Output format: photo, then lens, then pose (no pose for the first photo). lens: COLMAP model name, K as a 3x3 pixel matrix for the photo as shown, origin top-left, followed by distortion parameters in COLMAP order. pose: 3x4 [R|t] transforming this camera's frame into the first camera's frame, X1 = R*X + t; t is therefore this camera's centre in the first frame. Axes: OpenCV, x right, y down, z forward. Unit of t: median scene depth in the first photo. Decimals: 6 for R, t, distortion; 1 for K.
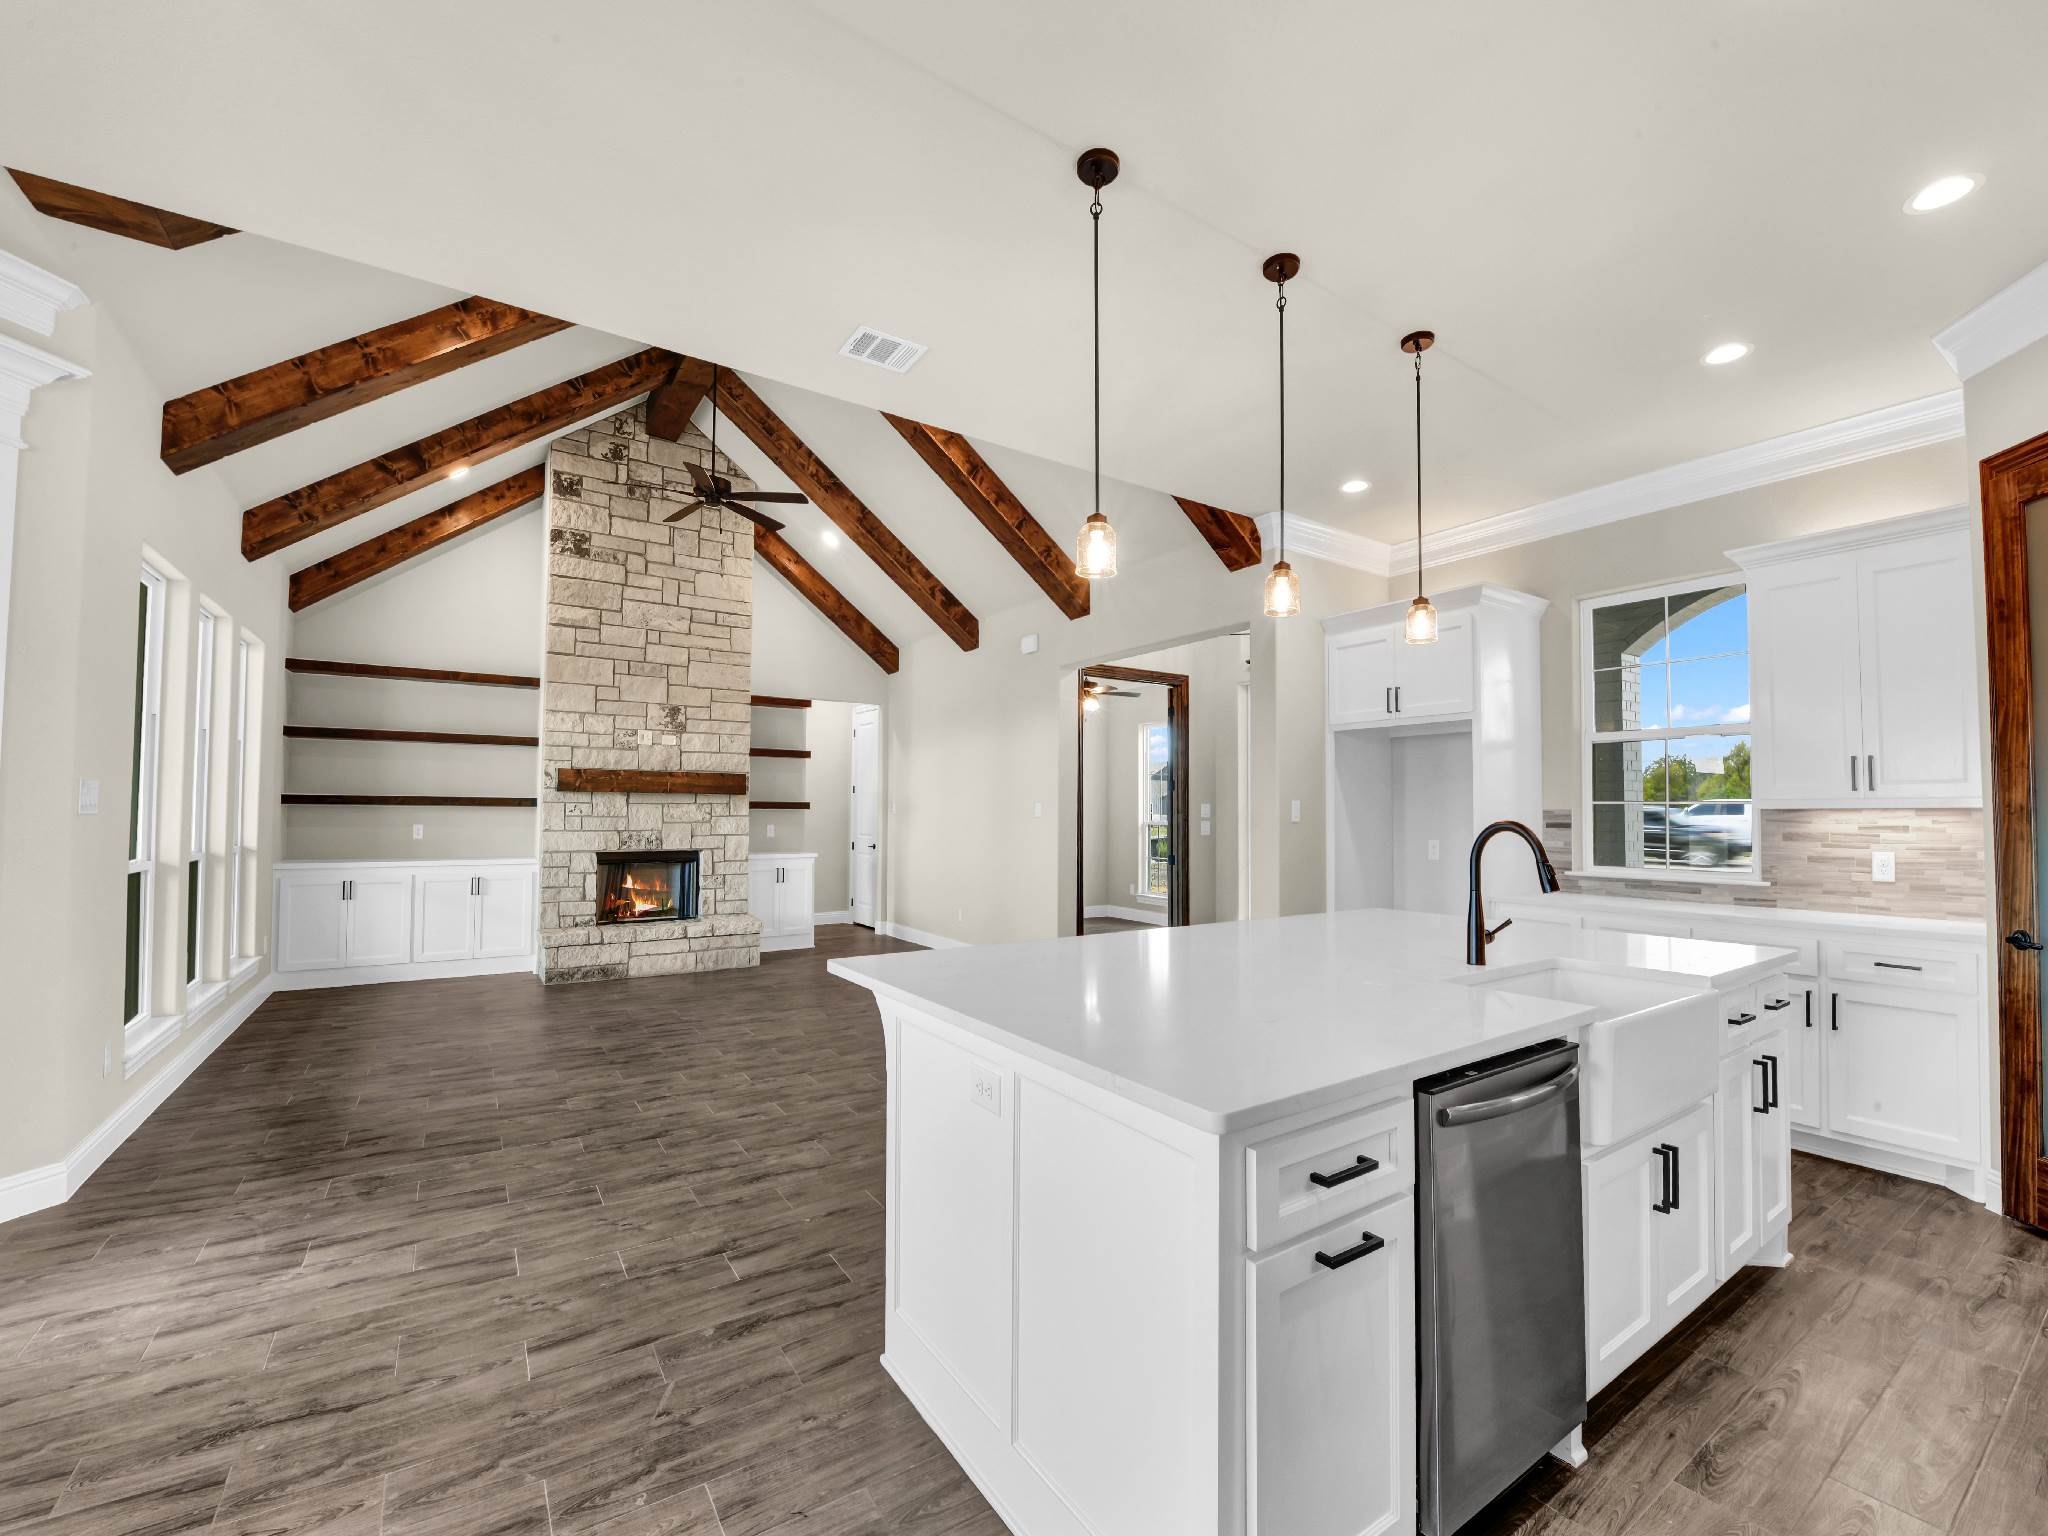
lens RADIAL K [[856.4, 0, 1029.6], [0, 856.4, 787.0], [0, 0, 1]] dist [-0.019696, -0.001031]
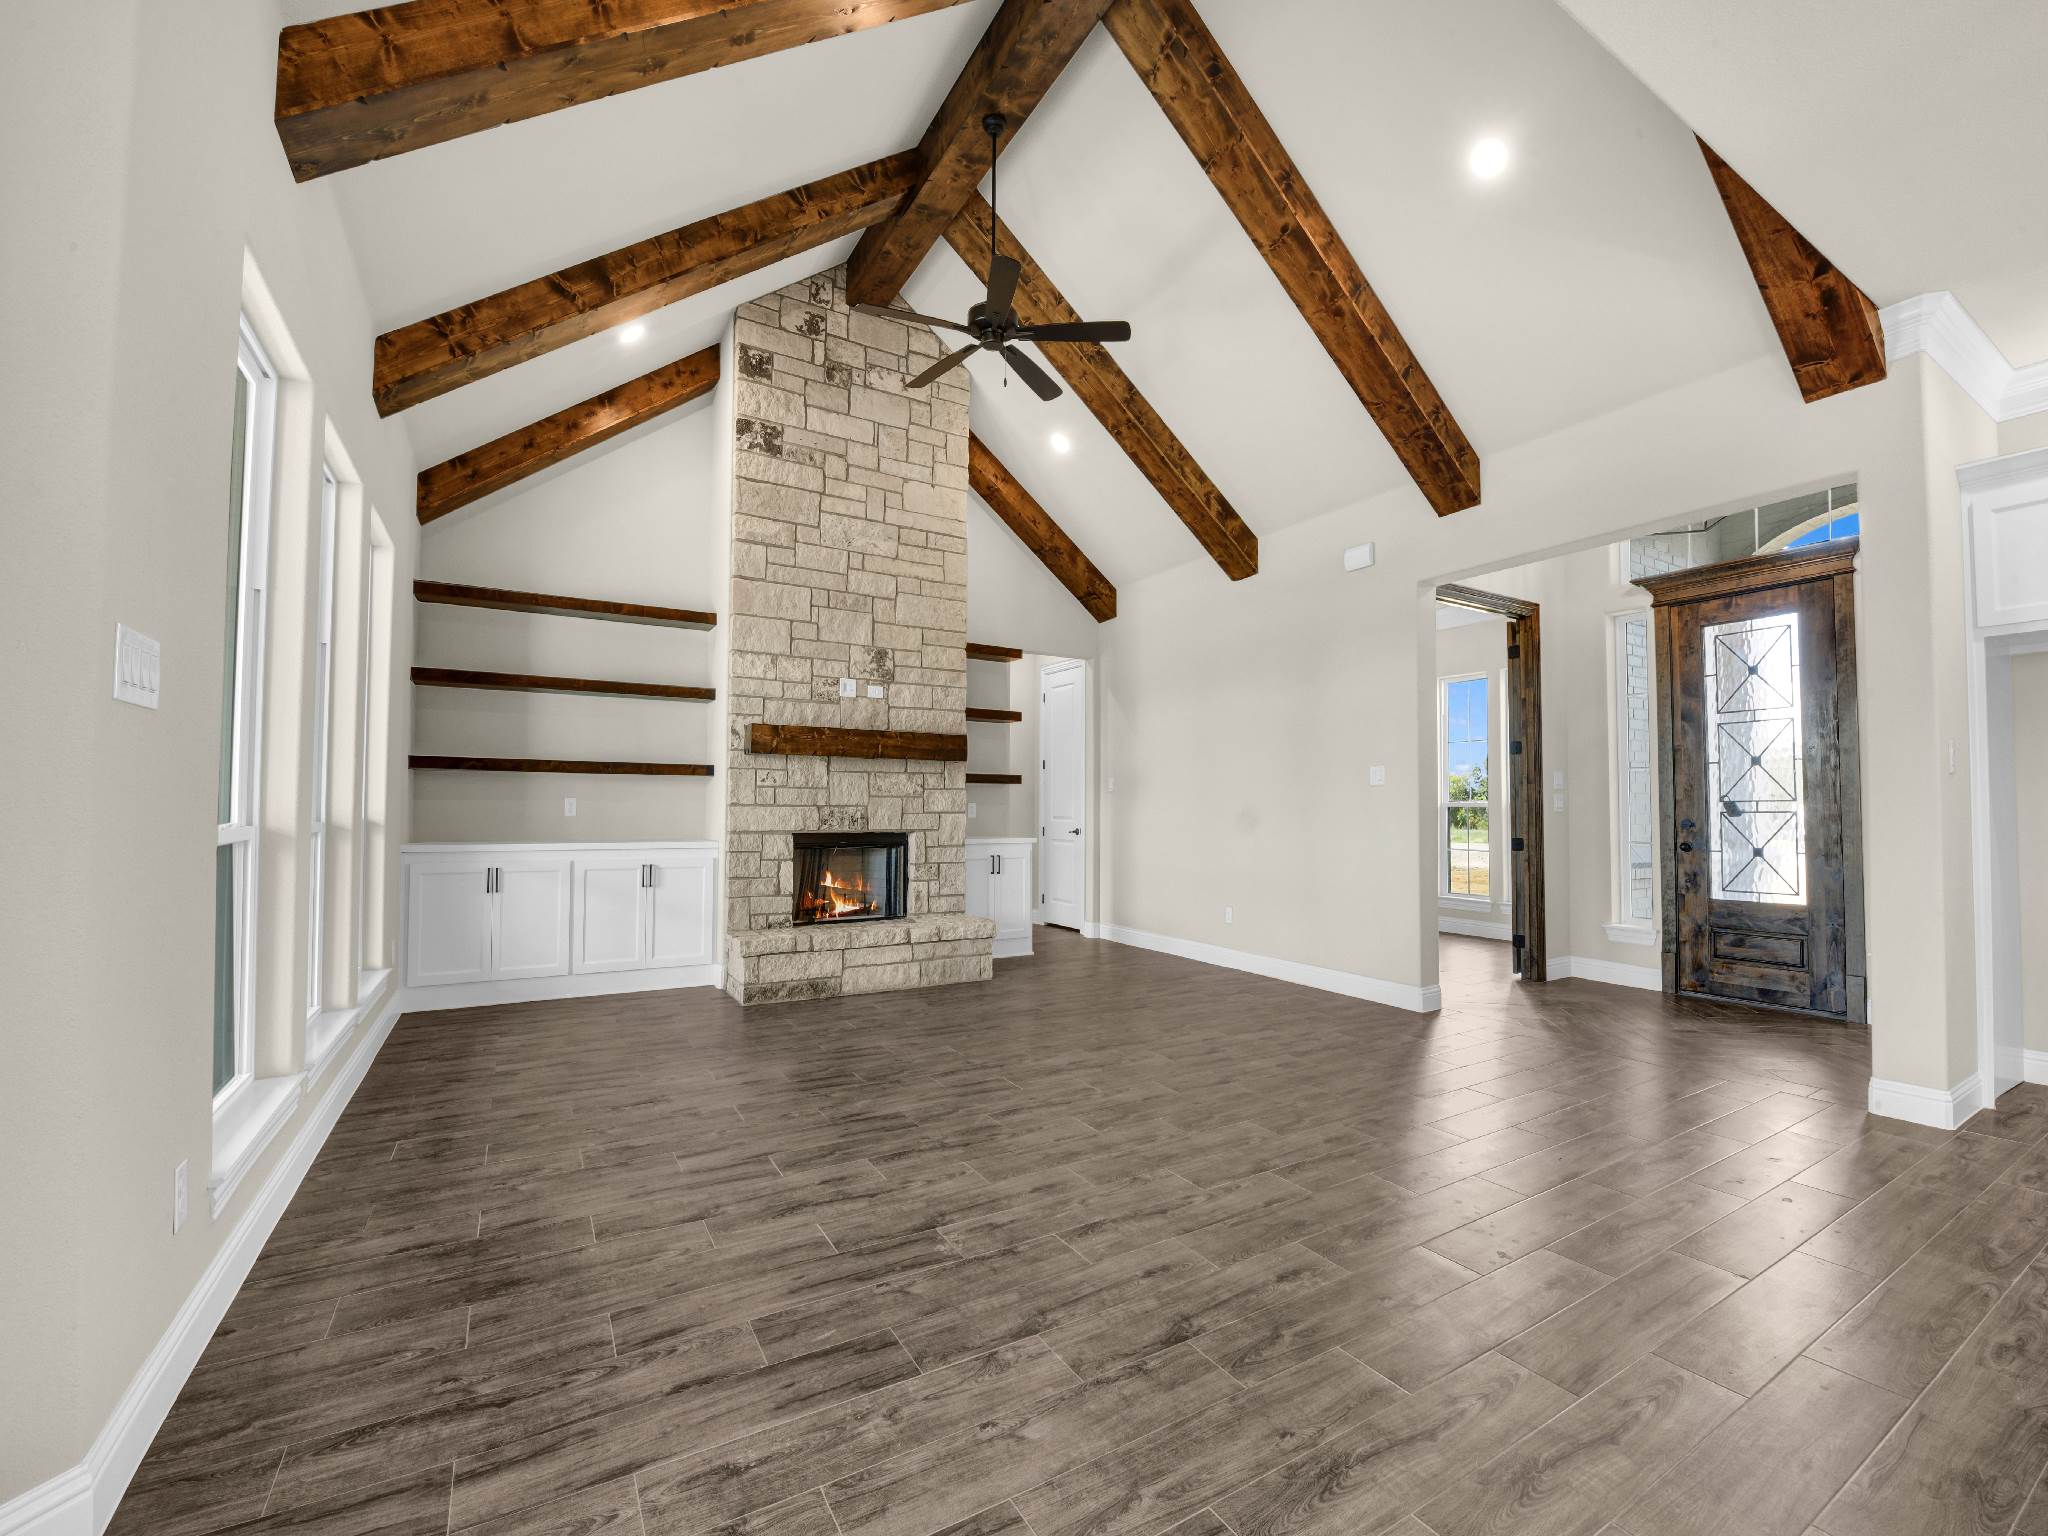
lens RADIAL K [[853.9, 0, 1026.7], [0, 853.9, 785.6], [0, 0, 1]] dist [-0.017140, -0.001408]
pose [[0.998372, -0.003044, -0.056964, -0.411979], [0.003017, 0.999995, -0.000560, 0.056505], [0.056966, 0.000387, 0.998376, 0.382733]]
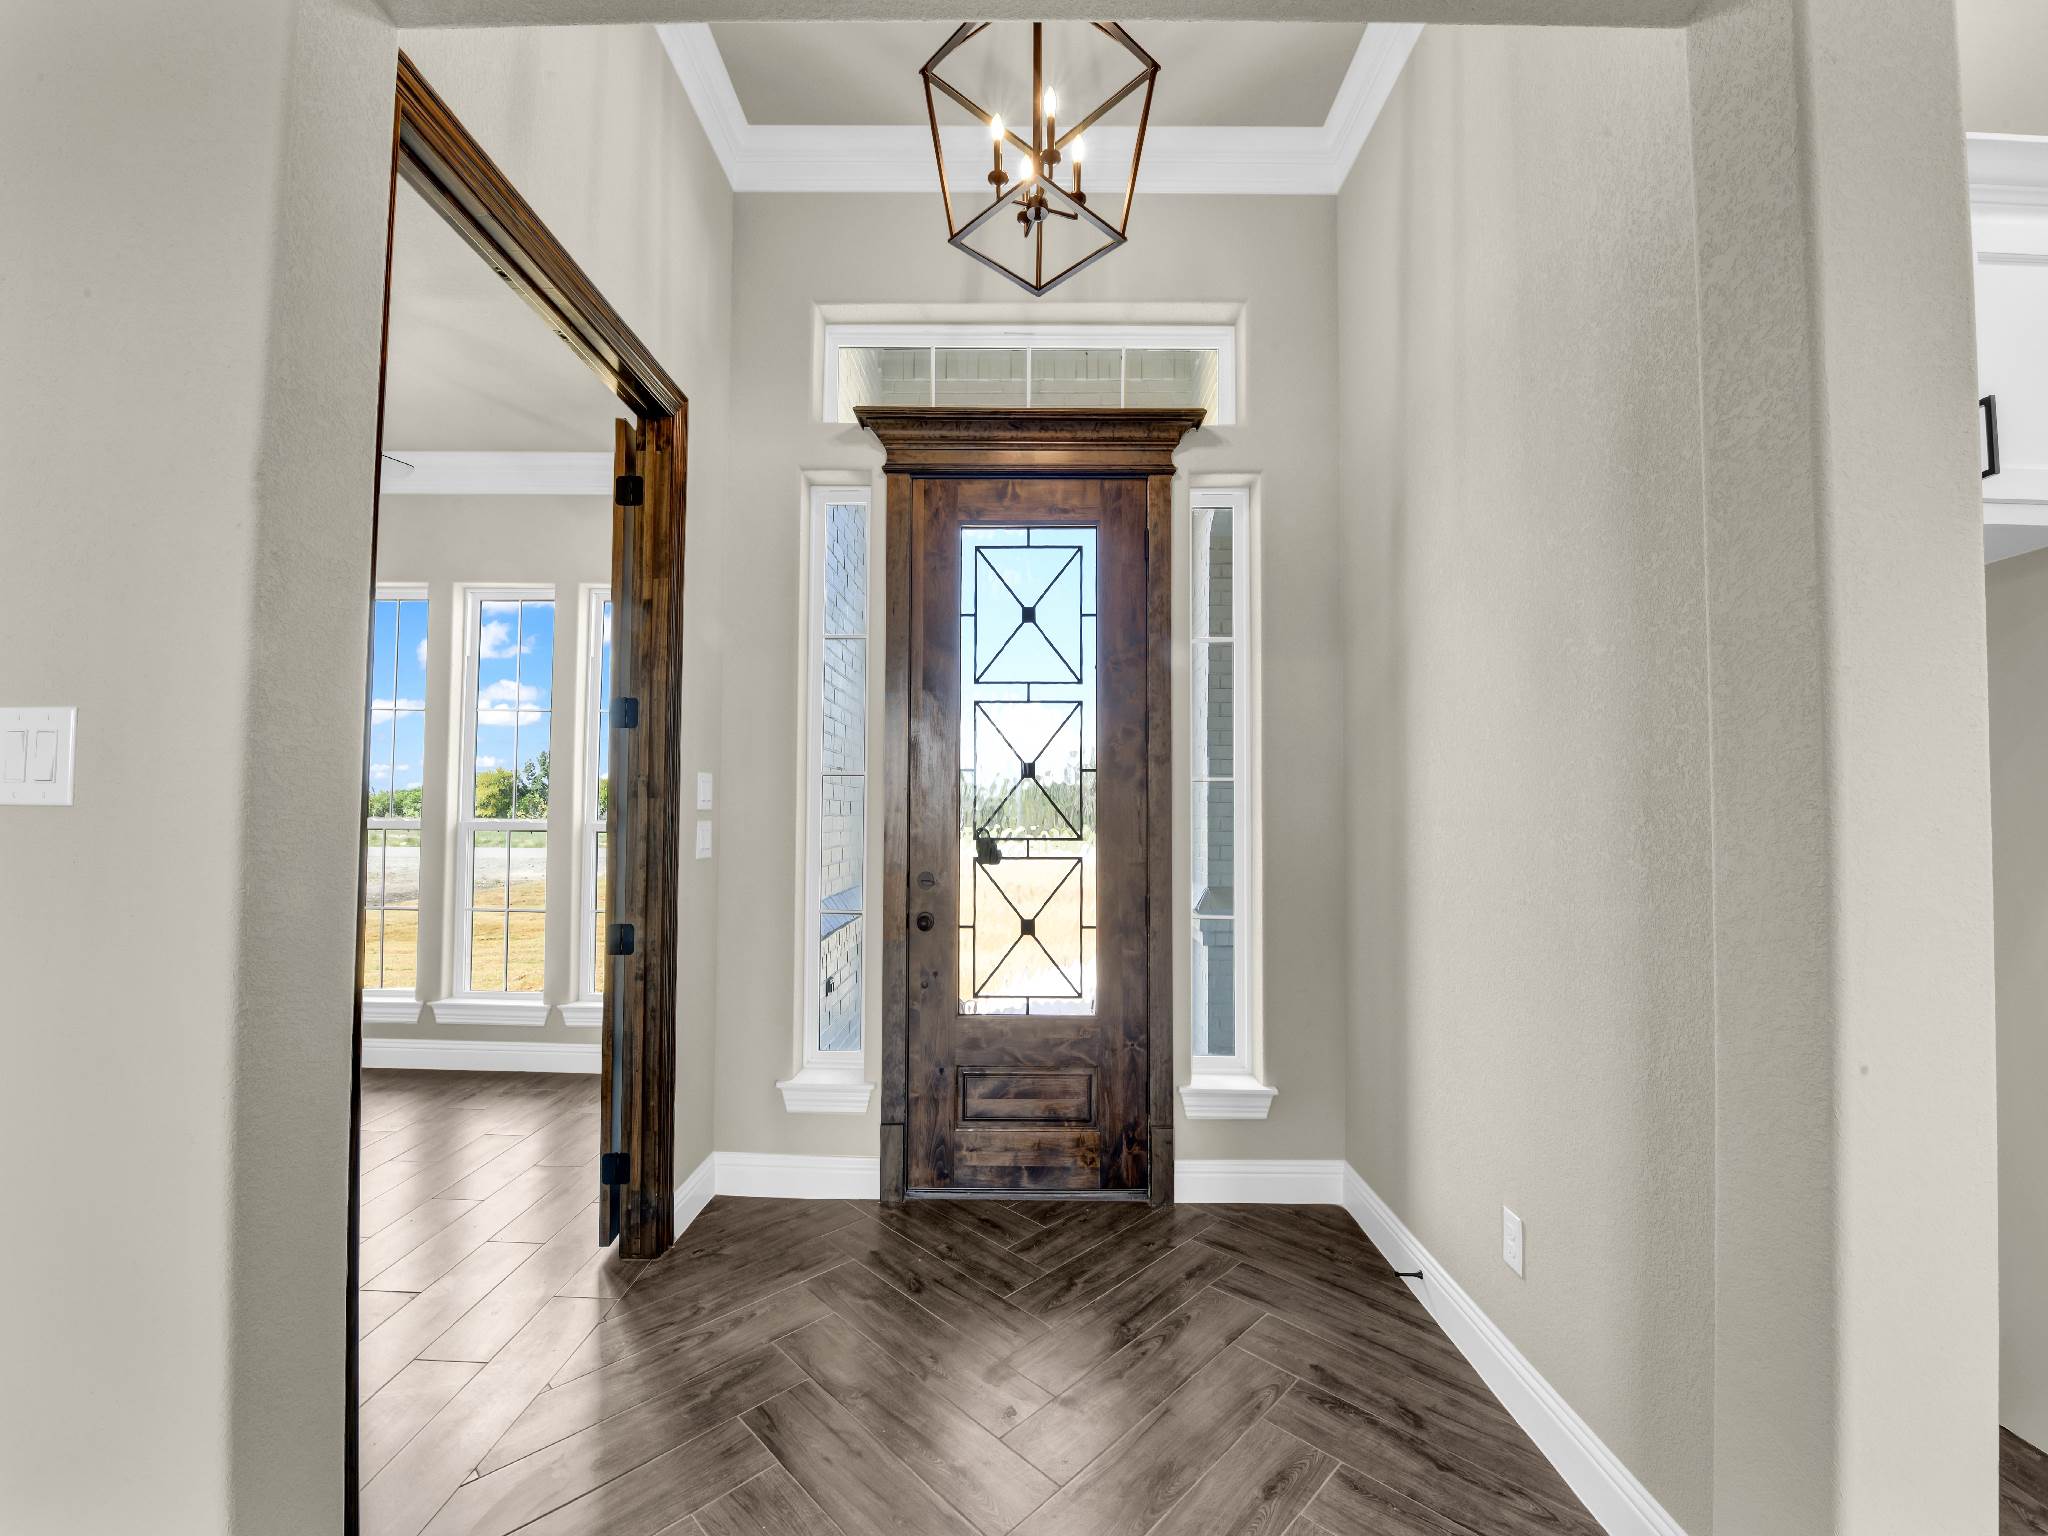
lens RADIAL K [[827.2, 0, 1025.8], [0, 827.2, 789.7], [0, 0, 1]] dist [-0.015859, -0.001970]
pose [[0.561190, 0.026501, 0.827263, -0.019015], [-0.028710, 0.999509, -0.012543, 0.049020], [-0.827189, -0.016712, 0.561675, 1.237284]]
